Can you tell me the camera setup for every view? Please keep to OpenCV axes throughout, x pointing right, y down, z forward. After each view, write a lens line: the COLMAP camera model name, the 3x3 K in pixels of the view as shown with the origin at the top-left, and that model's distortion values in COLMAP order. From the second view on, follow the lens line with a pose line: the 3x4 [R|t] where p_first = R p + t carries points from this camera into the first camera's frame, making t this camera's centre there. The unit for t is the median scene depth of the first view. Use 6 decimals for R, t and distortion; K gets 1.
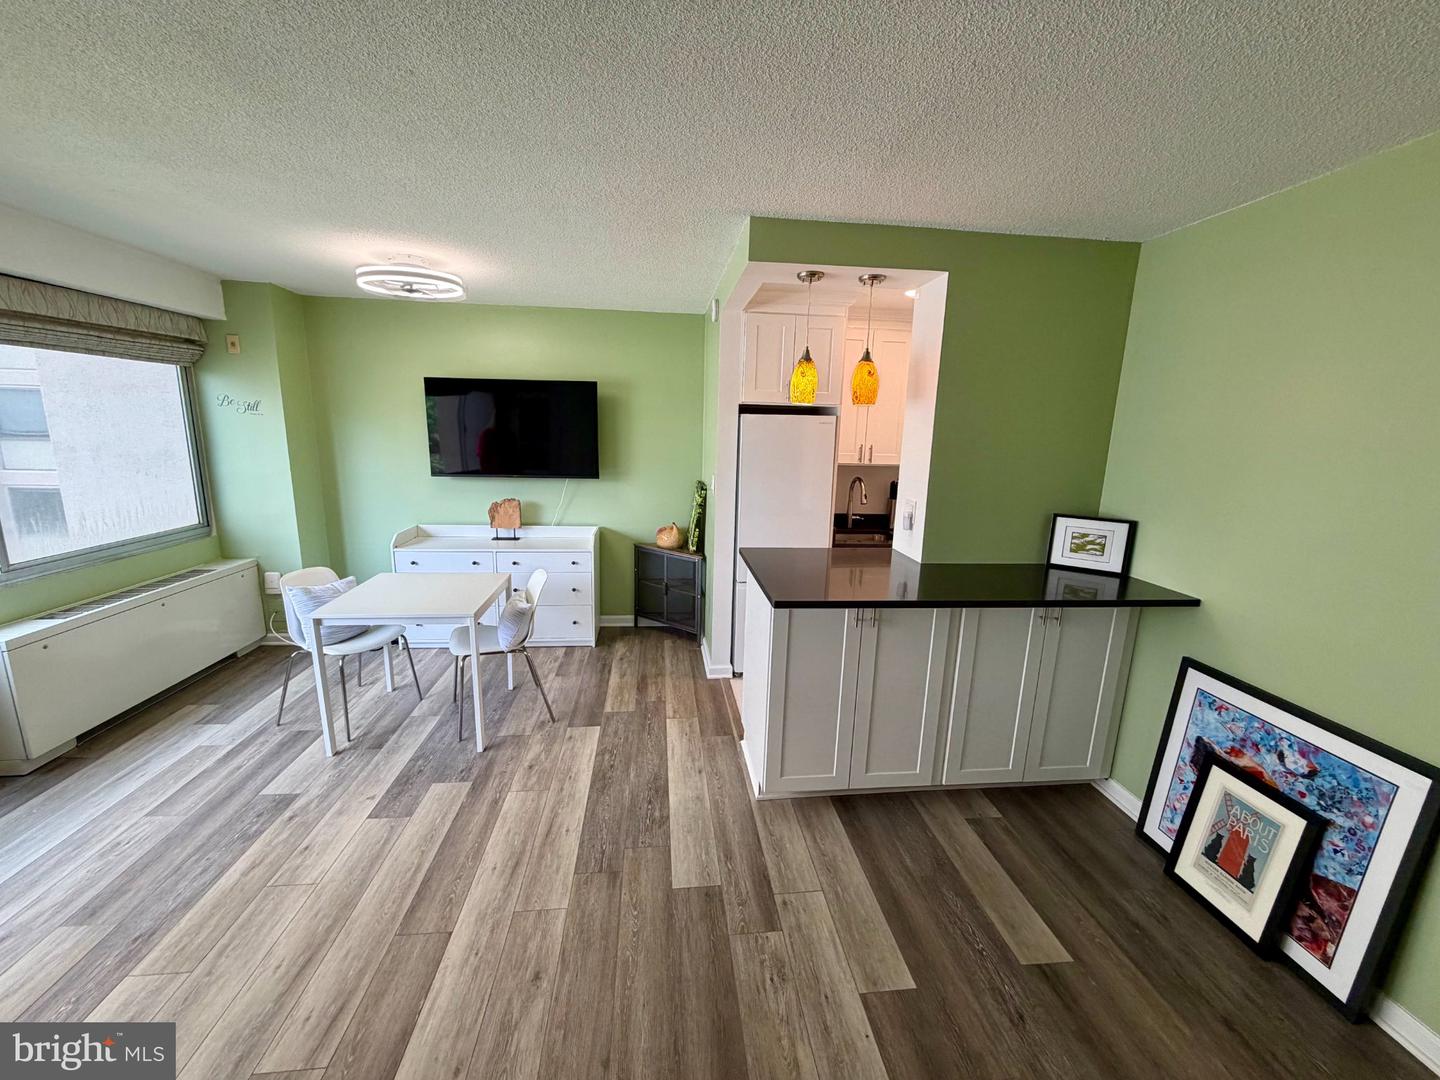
lens RADIAL K [[575.3, 0, 720.0], [0, 575.3, 540.0], [0, 0, 1]] dist [-0.000128, 0.000463]
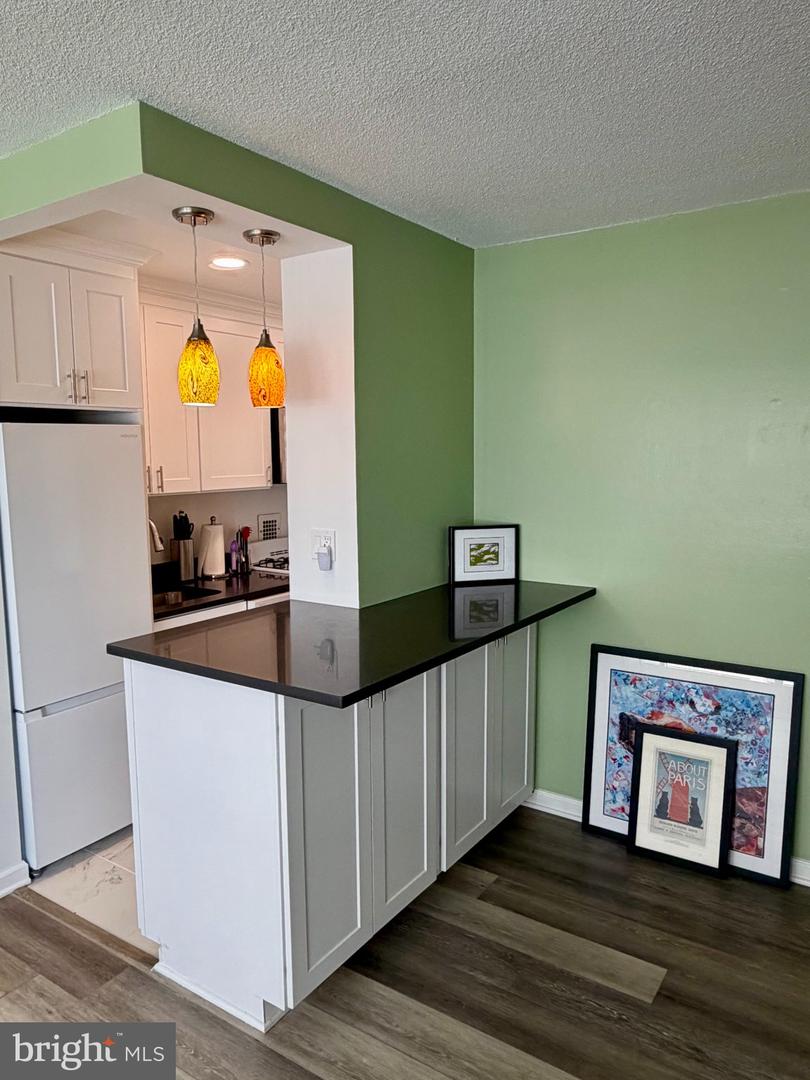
lens RADIAL K [[759.3, 0, 405.0], [0, 759.3, 540.0], [0, 0, 1]] dist [-0.001065, 0.002613]
pose [[0.641738, -0.122423, 0.757090, -0.466264], [0.174599, 0.984576, 0.011211, -0.064062], [-0.746785, 0.124993, 0.653215, 0.337440]]
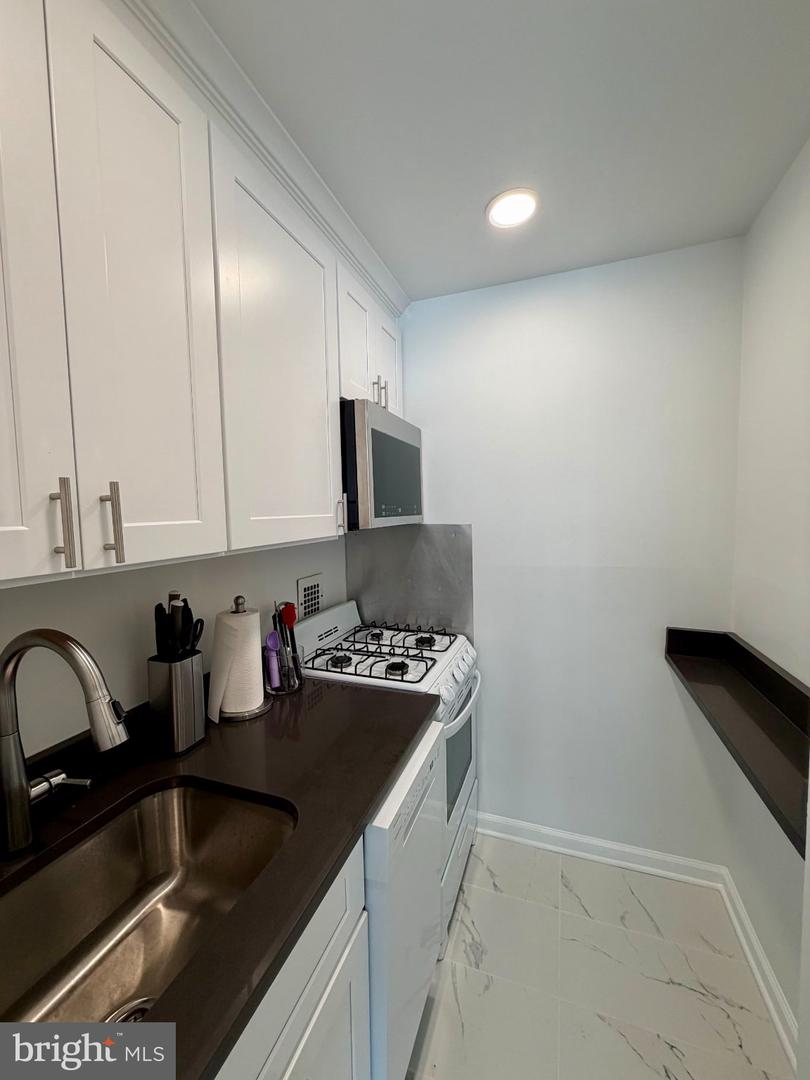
lens RADIAL K [[429.9, 0, 405.0], [0, 429.9, 540.0], [0, 0, 1]] dist [0.000768, 0.000086]
pose [[0.439508, -0.097994, 0.892877, 0.293295], [0.203240, 0.979101, 0.007414, -0.220444], [-0.874943, 0.178210, 0.450239, 1.506304]]
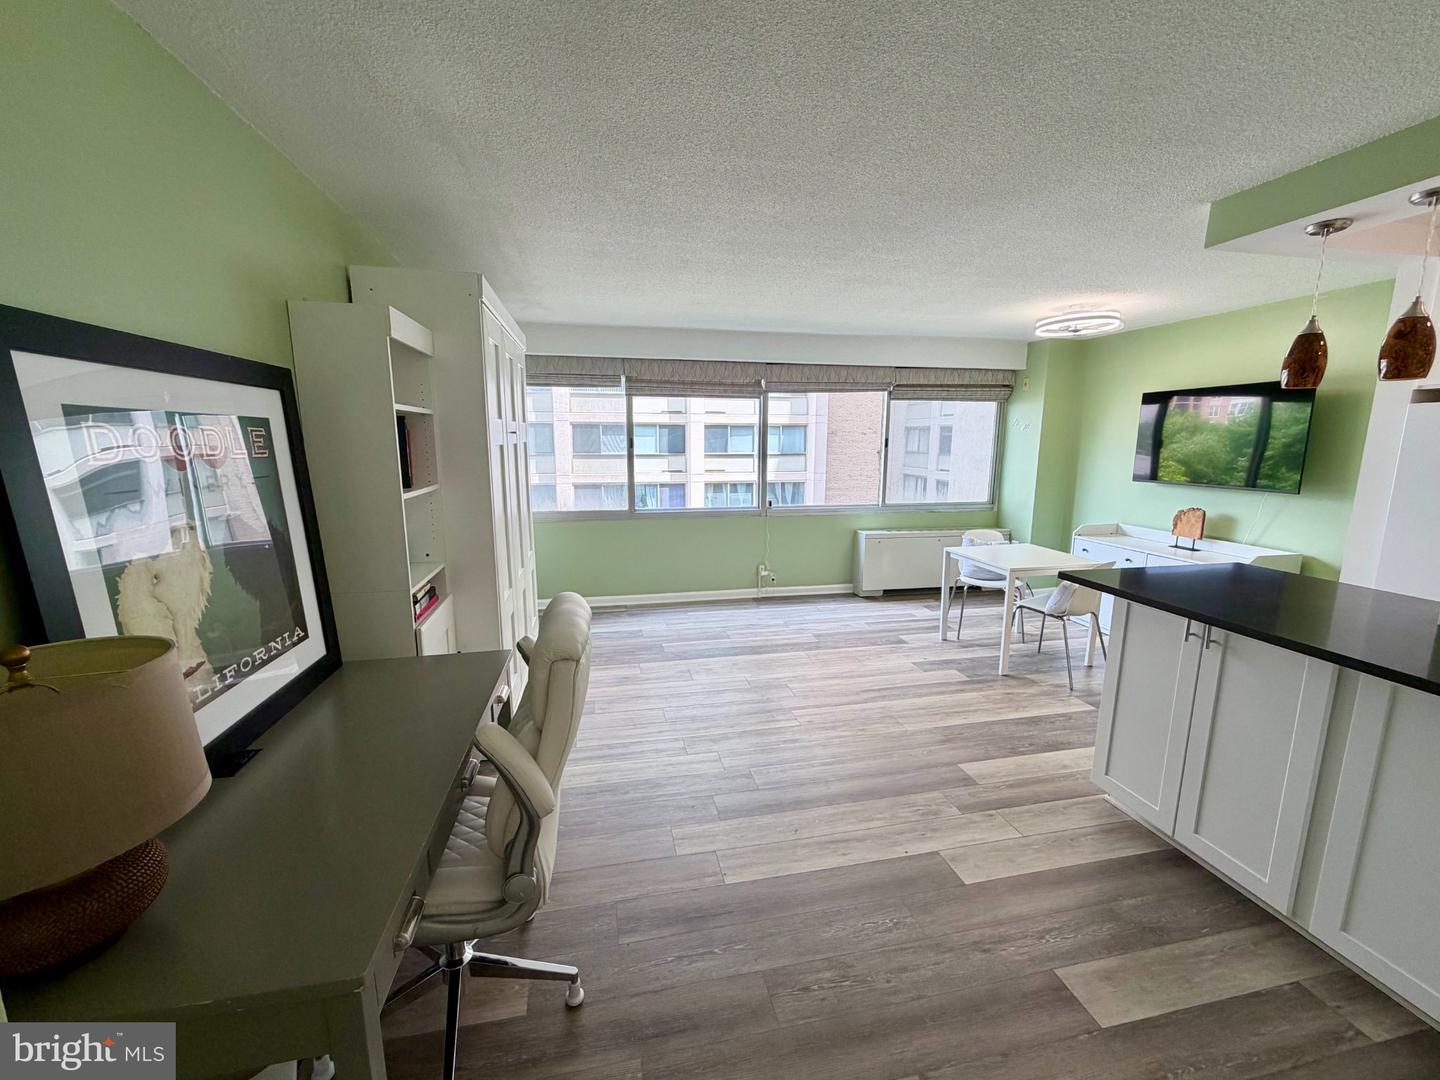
lens RADIAL K [[588.4, 0, 720.0], [0, 588.4, 540.0], [0, 0, 1]] dist [0.000473, -0.000147]
pose [[0.104163, 0.146835, -0.983661, 1.092011], [-0.197337, 0.972429, 0.124261, 0.032463], [0.974786, 0.181169, 0.130267, 0.176741]]
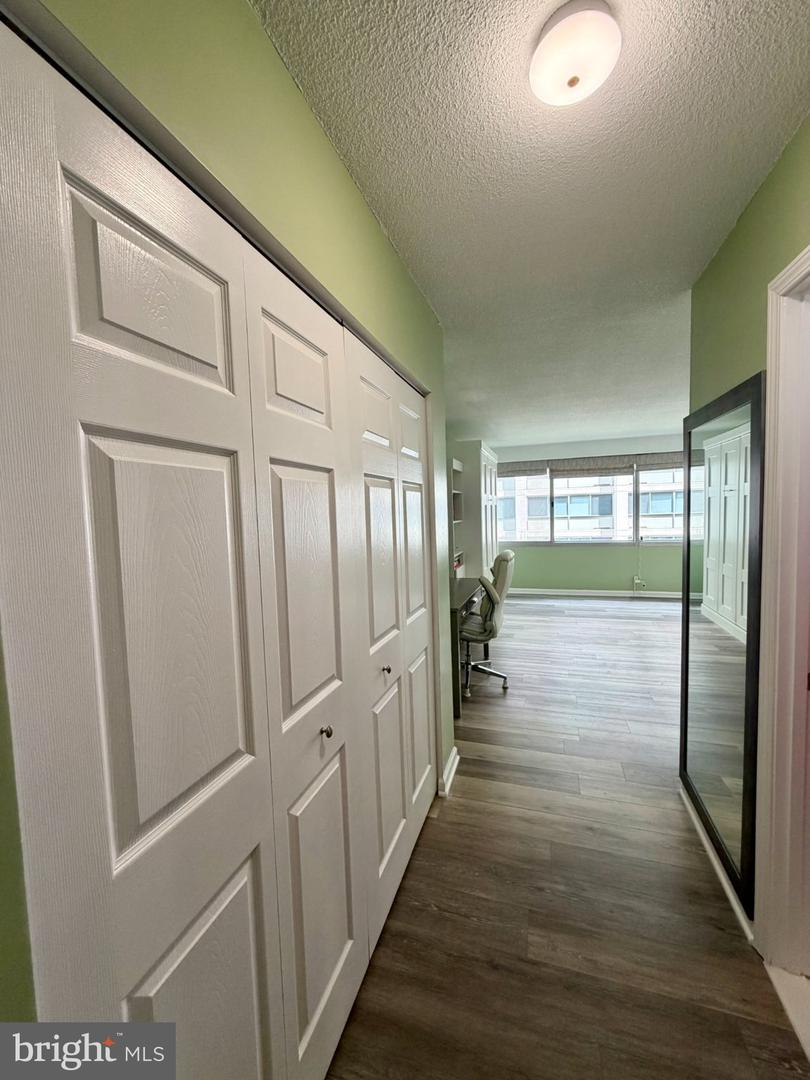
lens RADIAL K [[429.9, 0, 405.0], [0, 429.9, 540.0], [0, 0, 1]] dist [0.000768, 0.000086]
pose [[-0.408803, 0.050246, -0.911238, 1.999185], [-0.158648, 0.979368, 0.125176, 0.051957], [0.898727, 0.195738, -0.392397, 0.384879]]
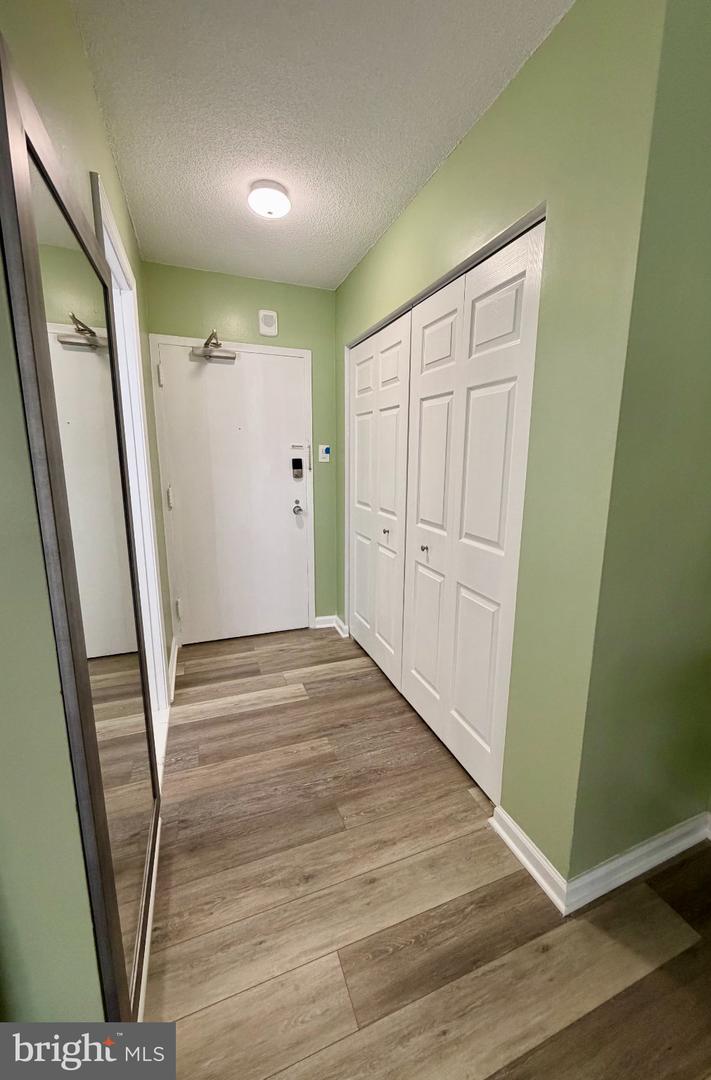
lens RADIAL K [[437.3, 0, 379.9], [0, 437.3, 539.8], [0, 0, 1]] dist [-0.000117, 0.000021]
pose [[-0.283028, -0.213457, 0.935057, 0.555344], [0.172020, 0.947814, 0.268438, 0.064473], [-0.943559, 0.236824, -0.231539, 0.427951]]
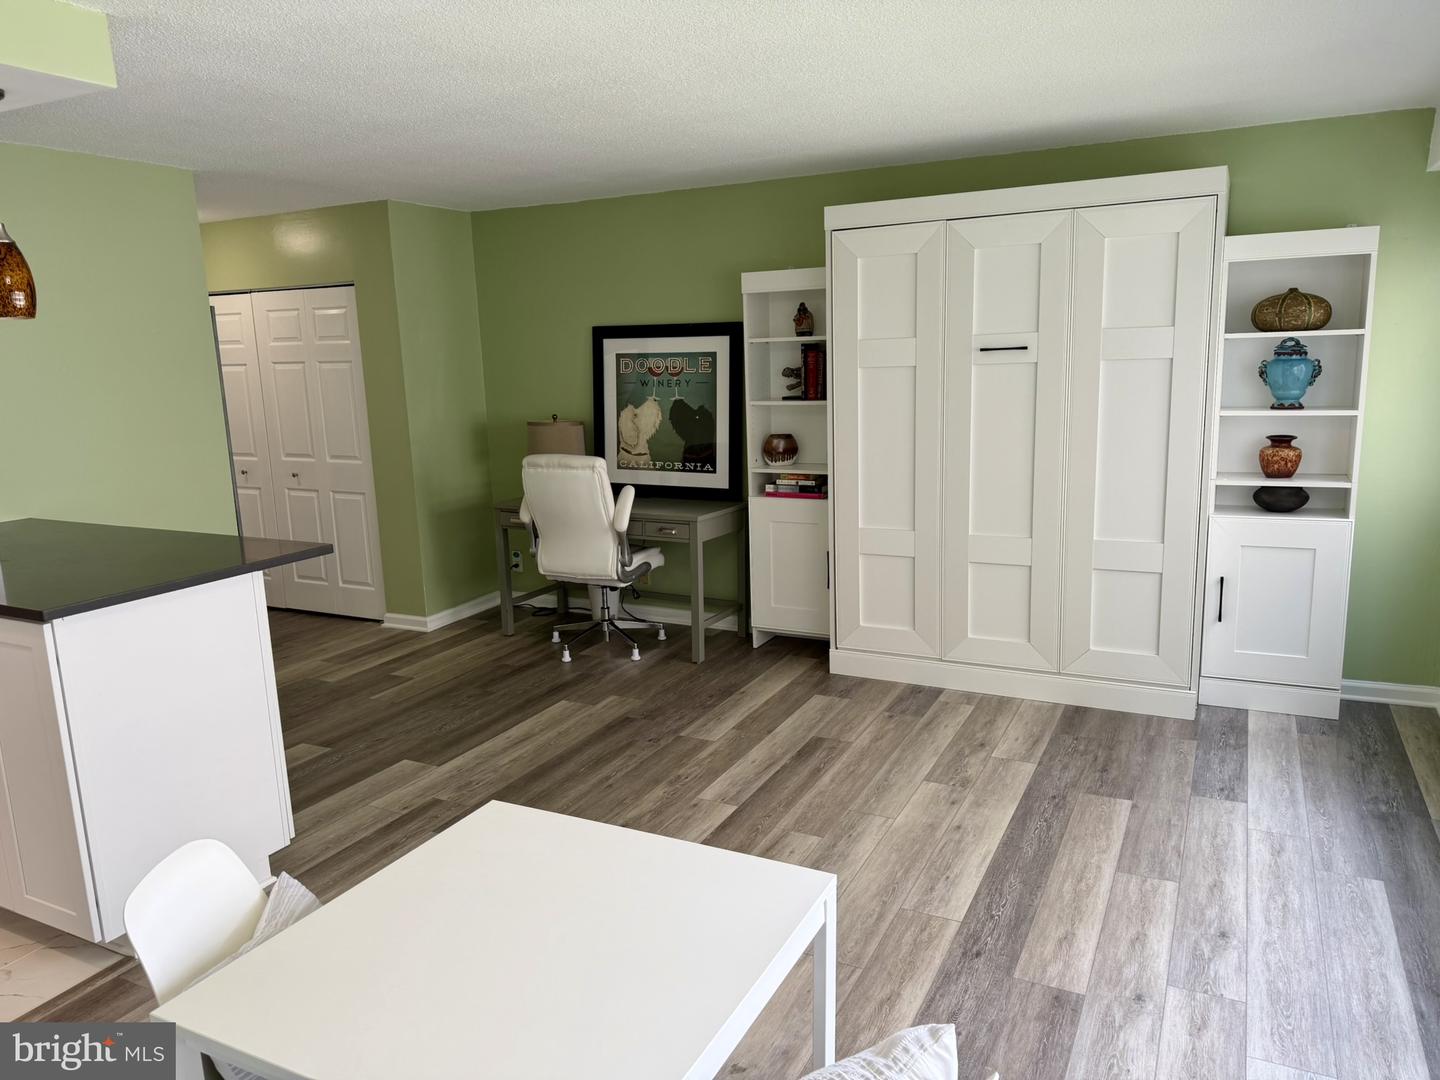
lens RADIAL K [[1014.4, 0, 720.0], [0, 1014.4, 540.0], [0, 0, 1]] dist [0.198044, -0.376573]
pose [[-0.838197, -0.100162, 0.536091, -1.228382], [0.116302, 0.927549, 0.355143, -0.387879], [-0.532823, 0.360028, -0.765820, 1.823410]]
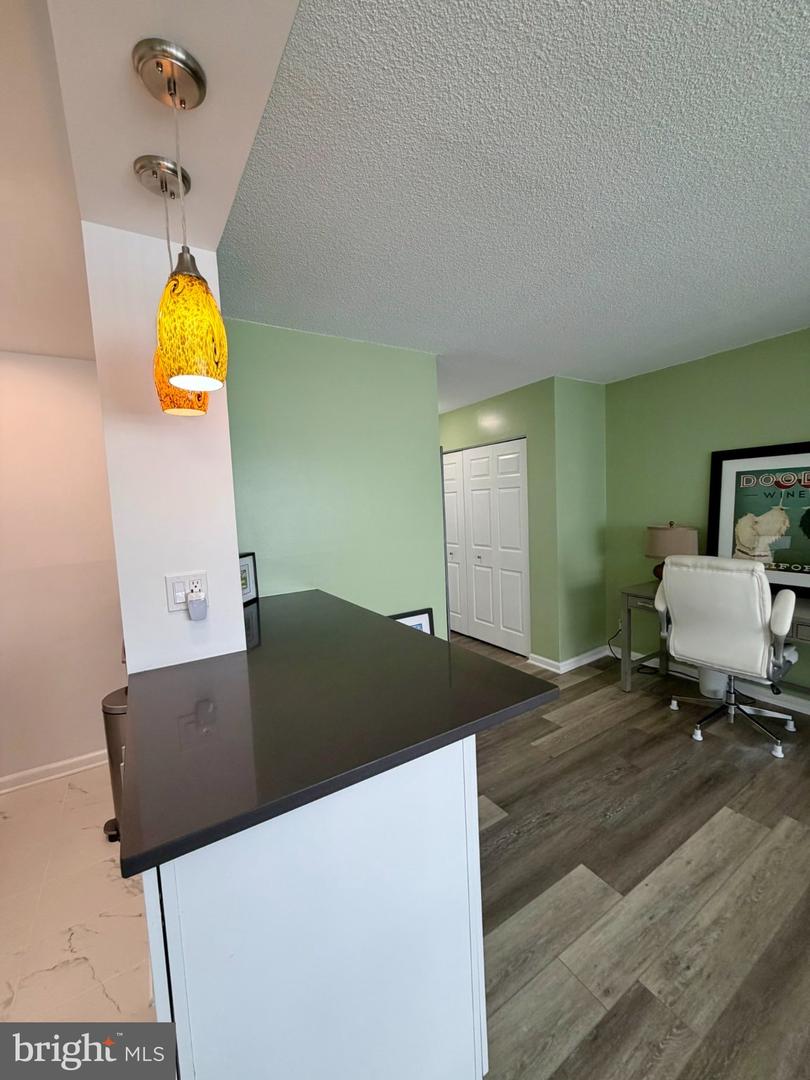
lens RADIAL K [[433.6, 0, 405.0], [0, 433.6, 540.0], [0, 0, 1]] dist [0.001405, 0.000392]
pose [[-0.445190, -0.077852, 0.892045, -0.259066], [0.209492, 0.959510, 0.188291, -0.185142], [-0.870585, 0.270702, -0.410855, 1.253590]]
